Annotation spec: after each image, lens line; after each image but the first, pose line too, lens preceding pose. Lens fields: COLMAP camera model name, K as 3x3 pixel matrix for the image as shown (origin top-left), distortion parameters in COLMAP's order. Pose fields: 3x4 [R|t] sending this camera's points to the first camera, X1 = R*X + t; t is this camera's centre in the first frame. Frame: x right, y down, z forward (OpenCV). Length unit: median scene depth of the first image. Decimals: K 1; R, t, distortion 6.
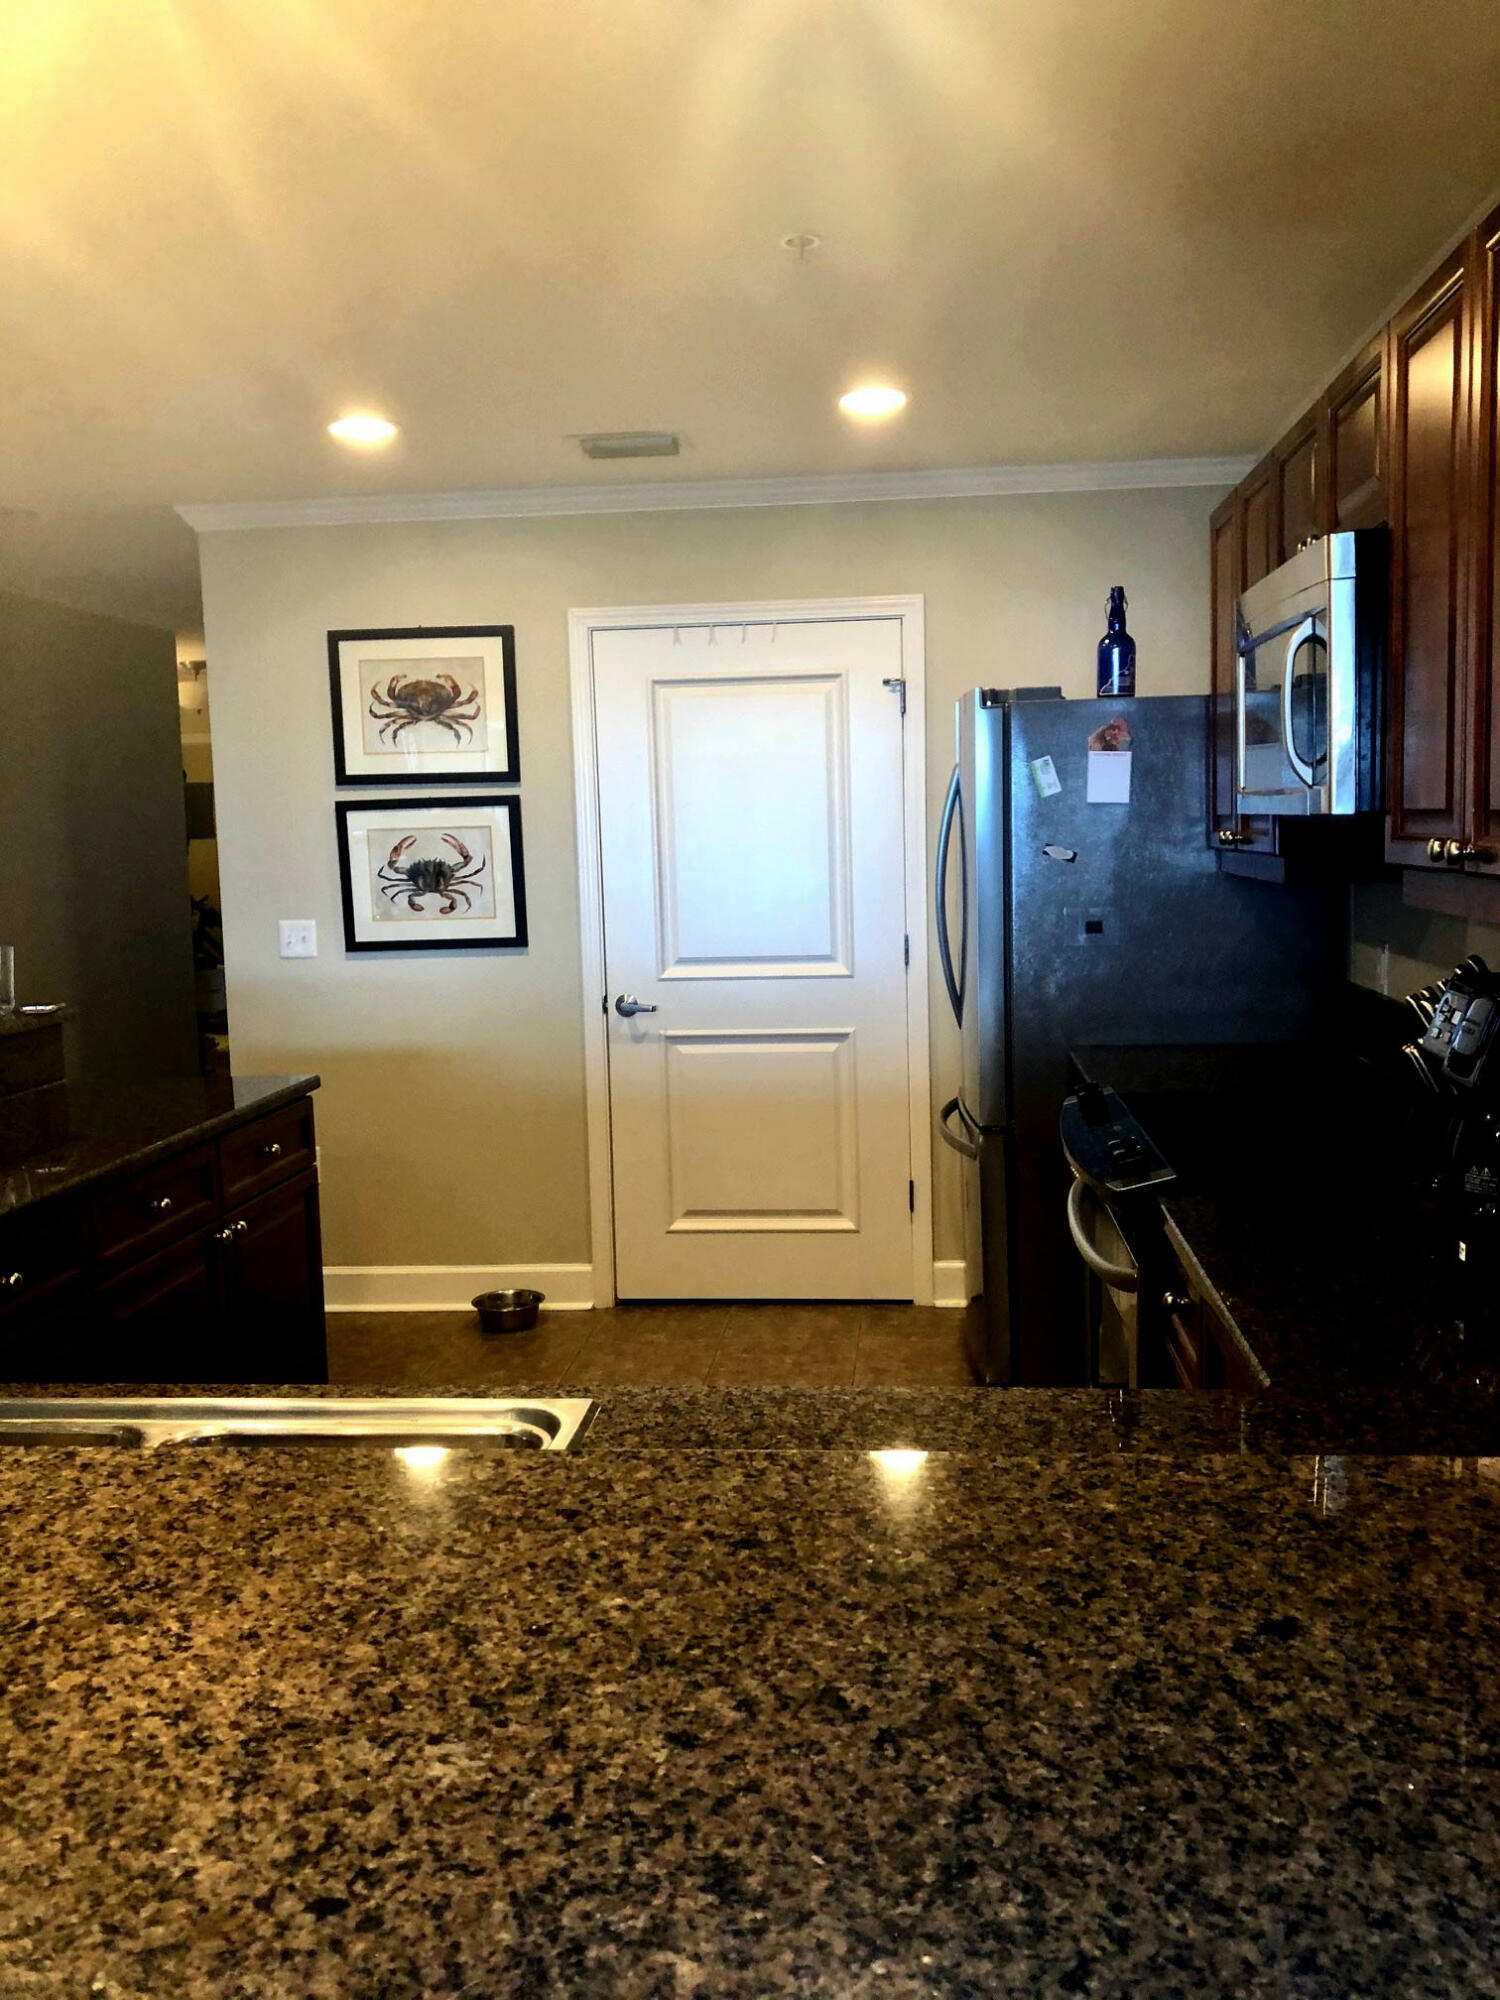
lens RADIAL K [[1628.6, 0, 750.0], [0, 1628.6, 1000.0], [0, 0, 1]] dist [0.035057, 0.000978]
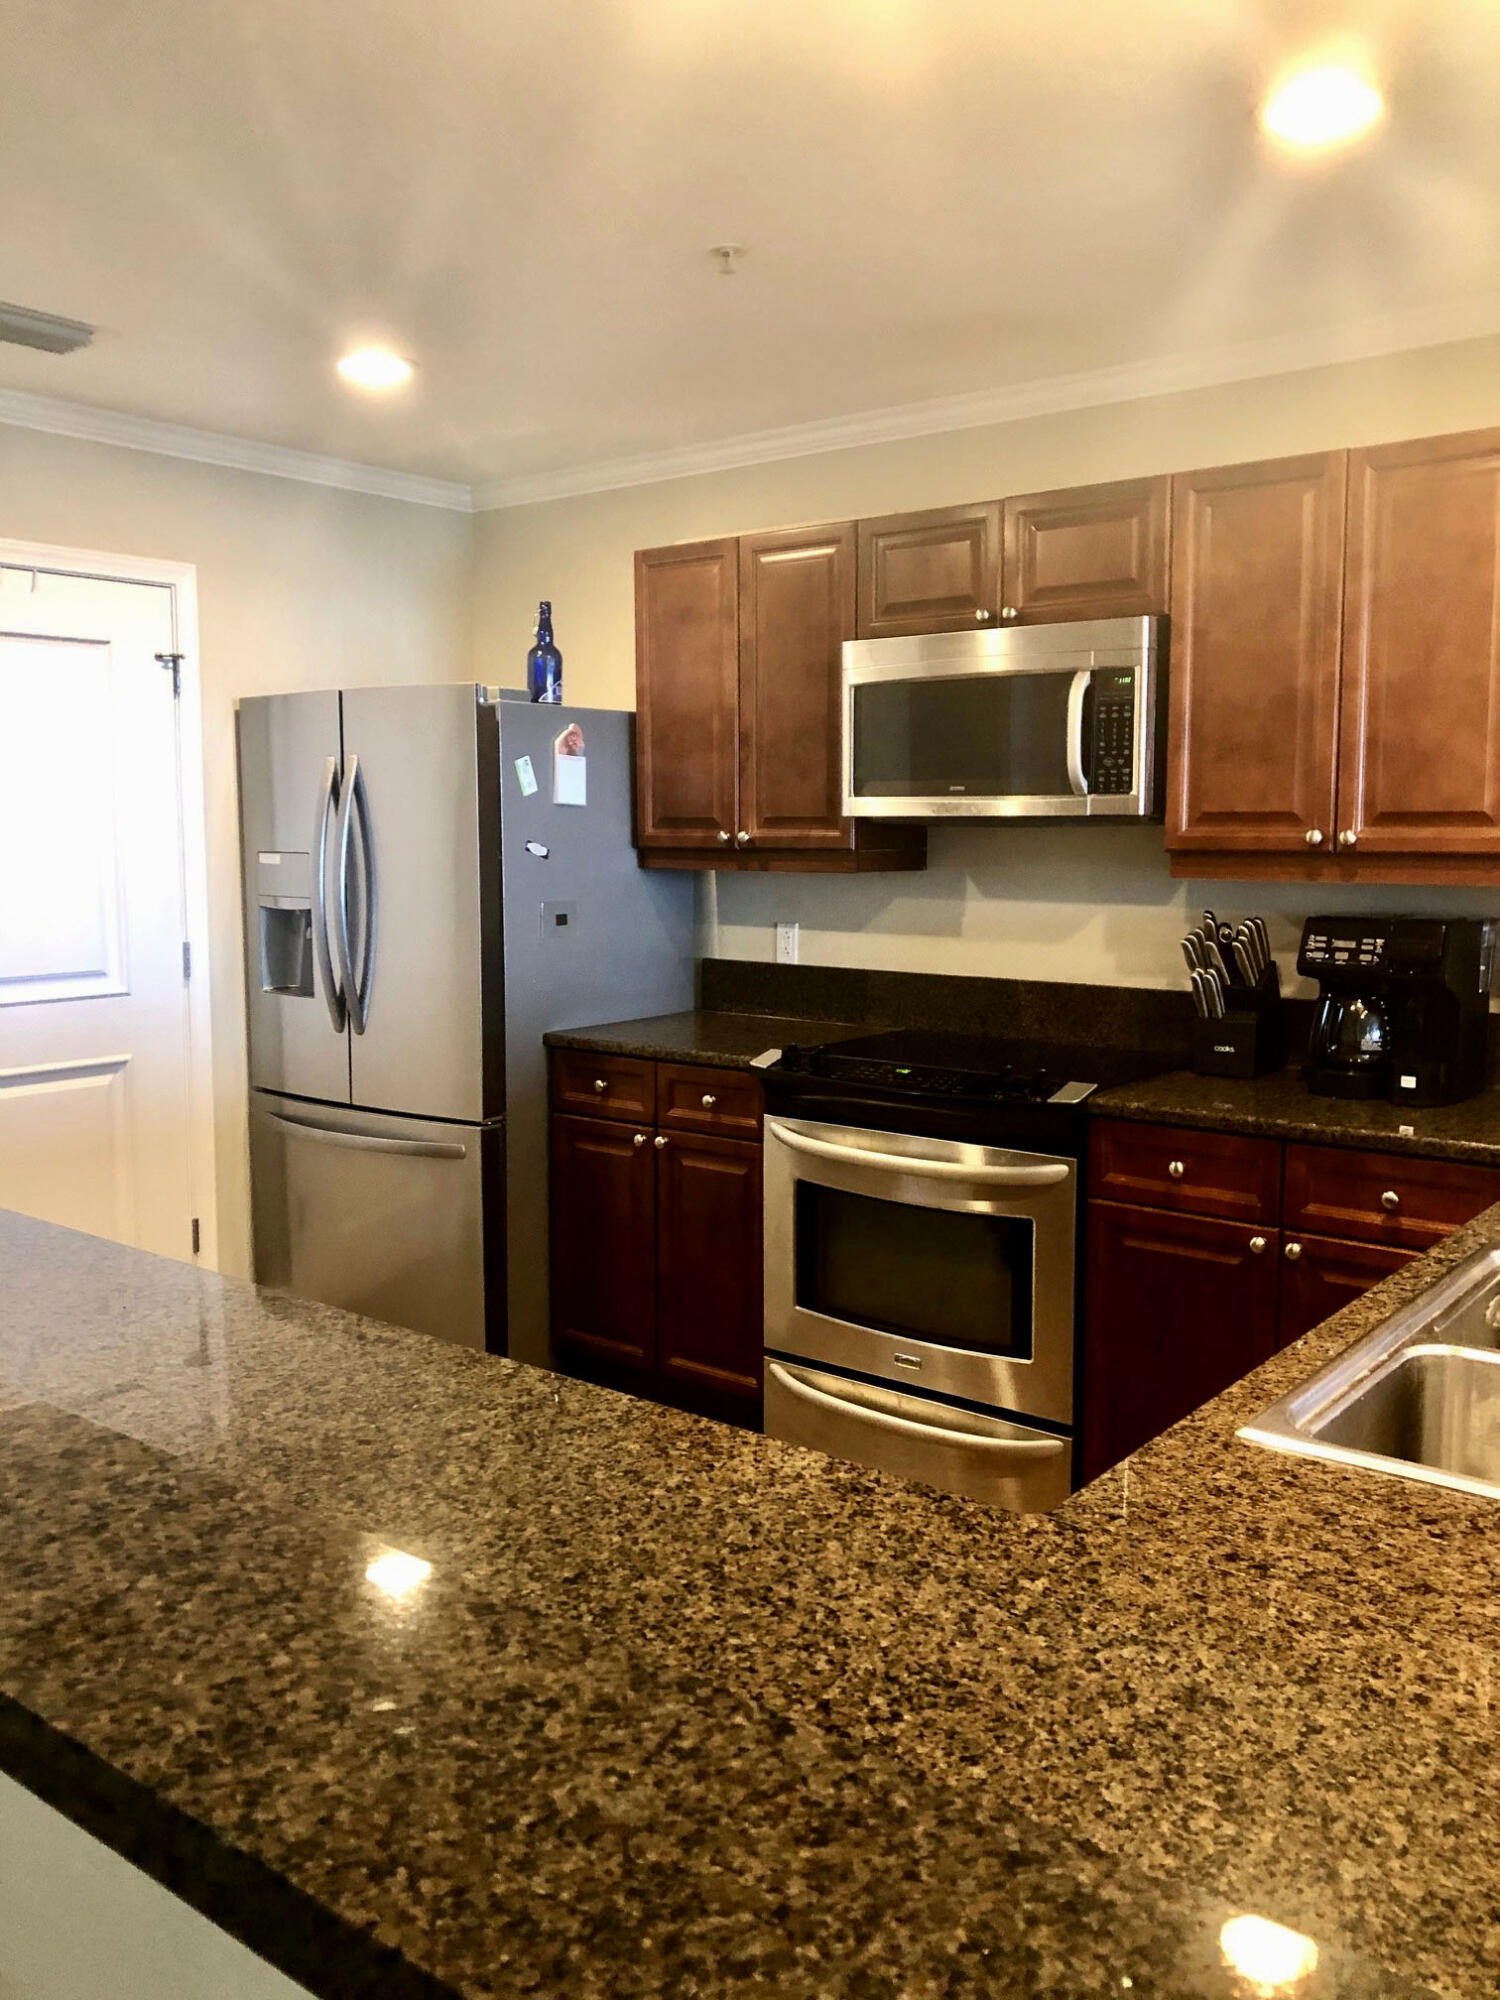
lens RADIAL K [[1628.6, 0, 750.0], [0, 1628.6, 1000.0], [0, 0, 1]] dist [0.035057, 0.000978]
pose [[0.534792, -0.062221, 0.842690, -0.498985], [0.077606, 0.996687, 0.024341, -0.007434], [-0.841412, 0.052381, 0.537849, 0.265355]]
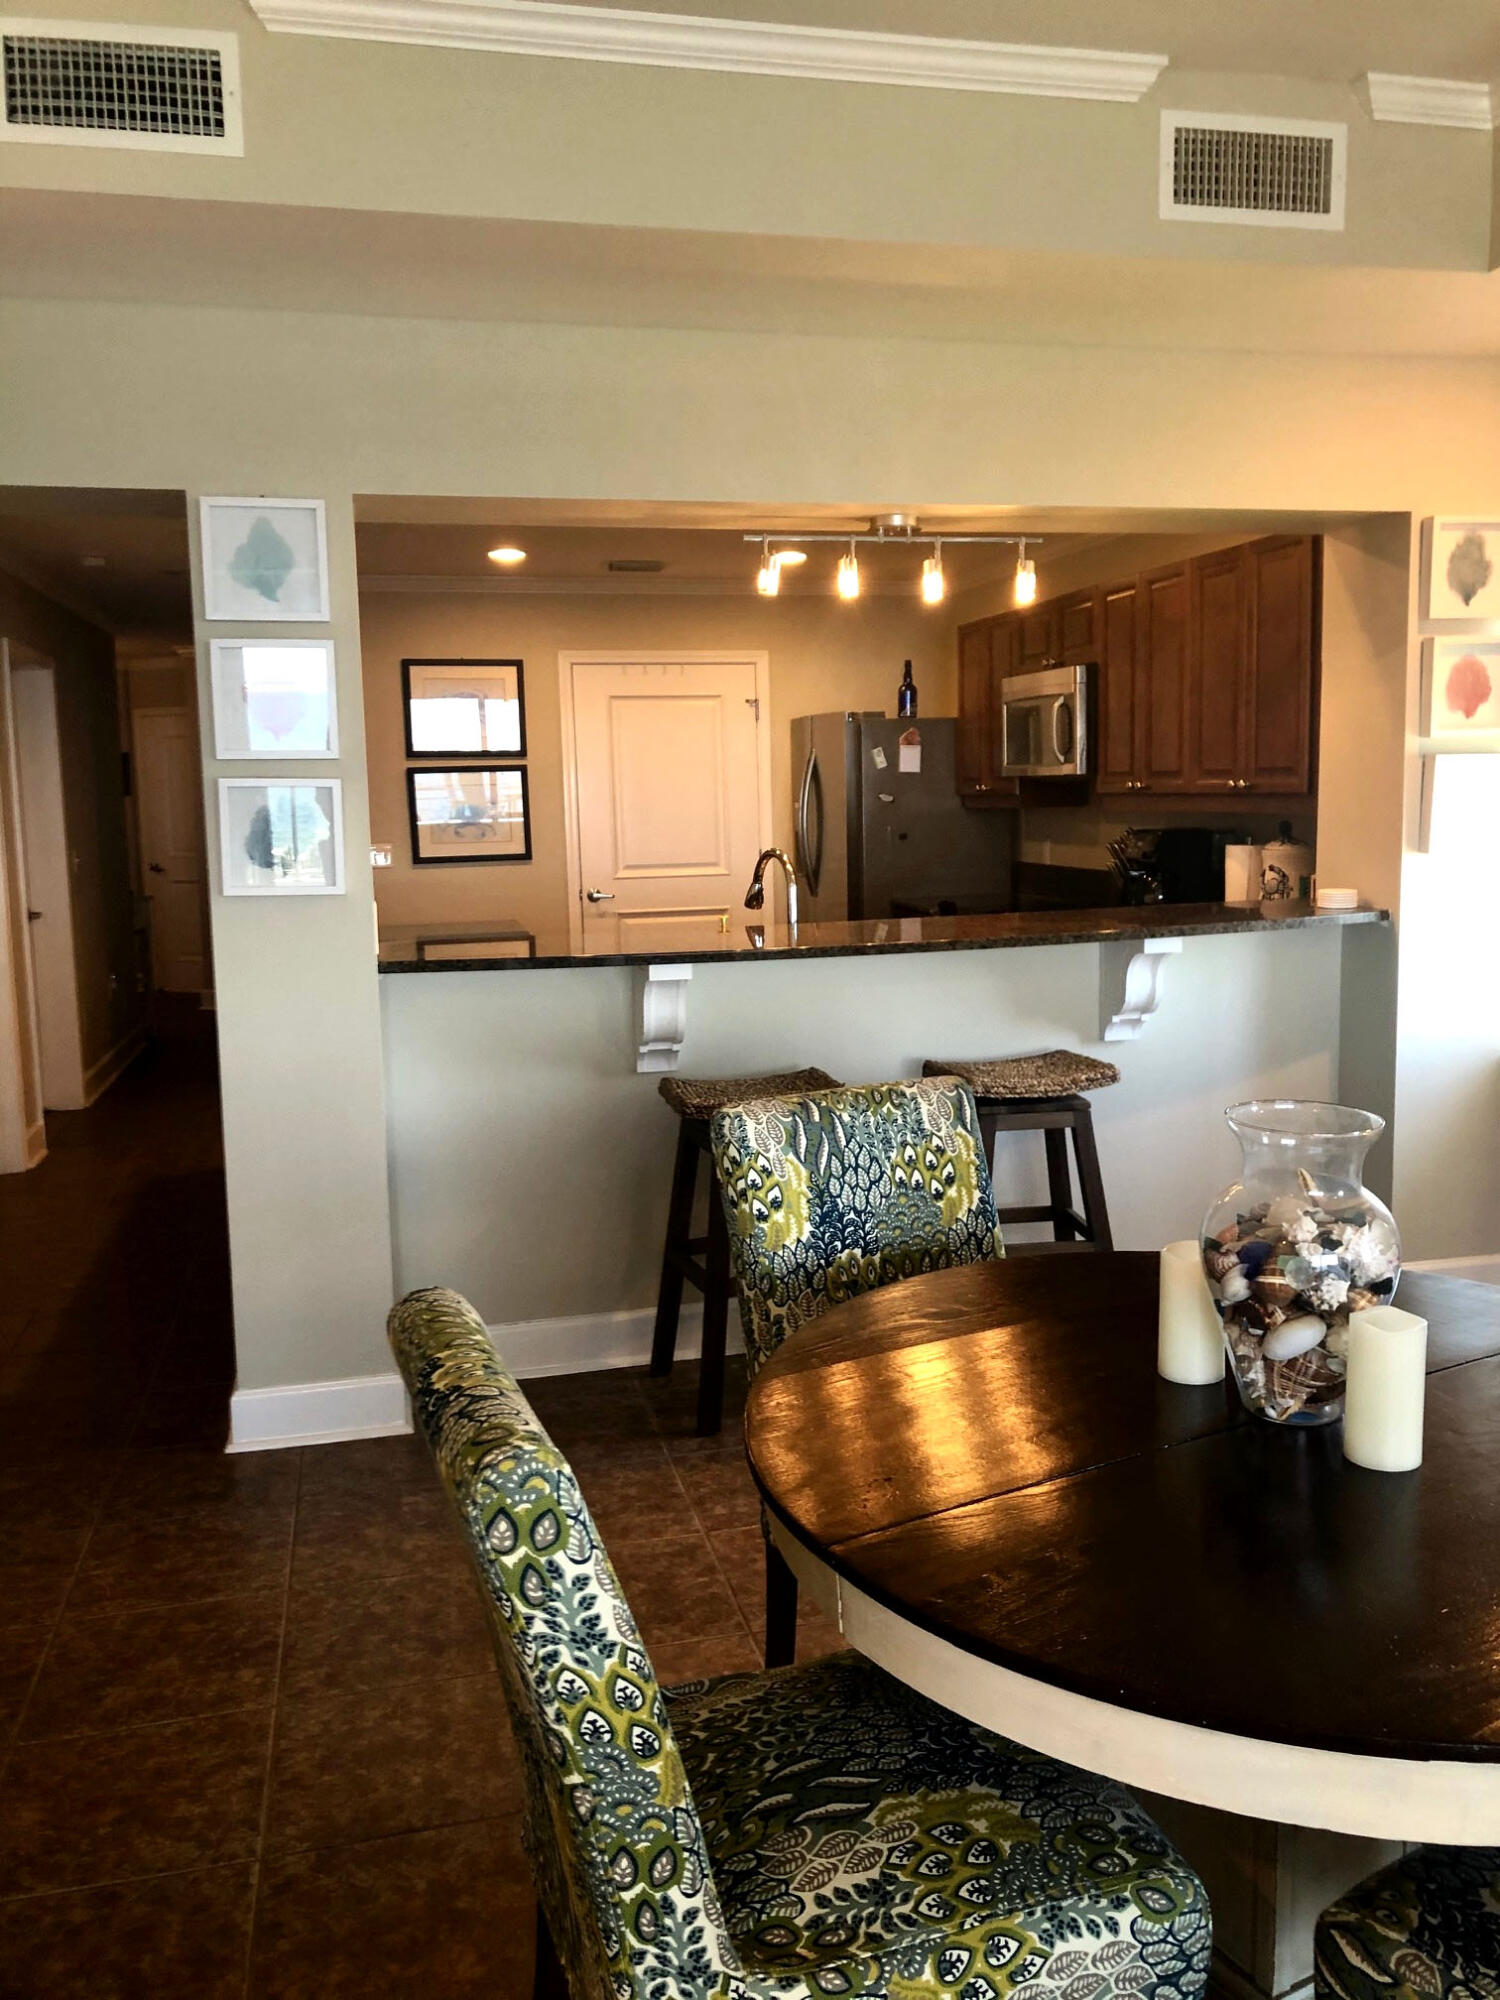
lens RADIAL K [[1628.6, 0, 750.0], [0, 1628.6, 1000.0], [0, 0, 1]] dist [0.035057, 0.000978]
pose [[0.944400, -0.034983, 0.326933, -0.480243], [0.031064, 0.999369, 0.017202, 0.088197], [-0.327328, -0.006089, 0.944891, -0.613638]]
